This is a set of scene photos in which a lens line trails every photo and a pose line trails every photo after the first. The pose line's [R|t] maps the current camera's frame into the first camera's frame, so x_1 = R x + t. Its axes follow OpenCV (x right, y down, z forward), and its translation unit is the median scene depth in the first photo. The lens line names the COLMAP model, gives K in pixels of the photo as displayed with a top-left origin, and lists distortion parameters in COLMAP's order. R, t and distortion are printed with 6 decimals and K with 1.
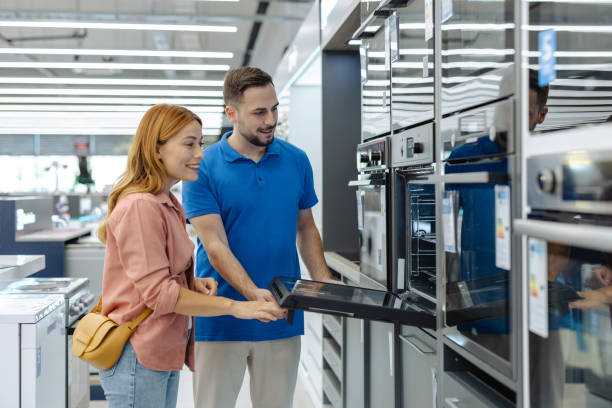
lens RADIAL K [[932.7, 0, 304.8], [0, 932.7, 189.3], [0, 0, 1]] dist [-0.028761, -0.031480]
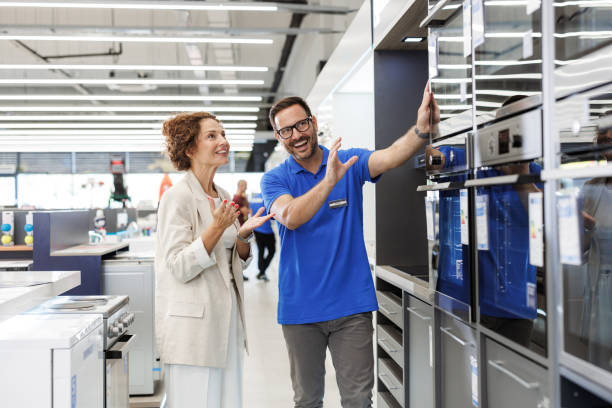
lens RADIAL K [[905.1, 0, 306.6], [0, 905.1, 192.2], [0, 0, 1]] dist [0.001145, -0.007948]
pose [[0.999572, -0.007430, -0.028285, -0.027000], [0.007009, 0.999863, -0.014975, 0.007353], [0.028393, 0.014771, 0.999488, 0.099590]]
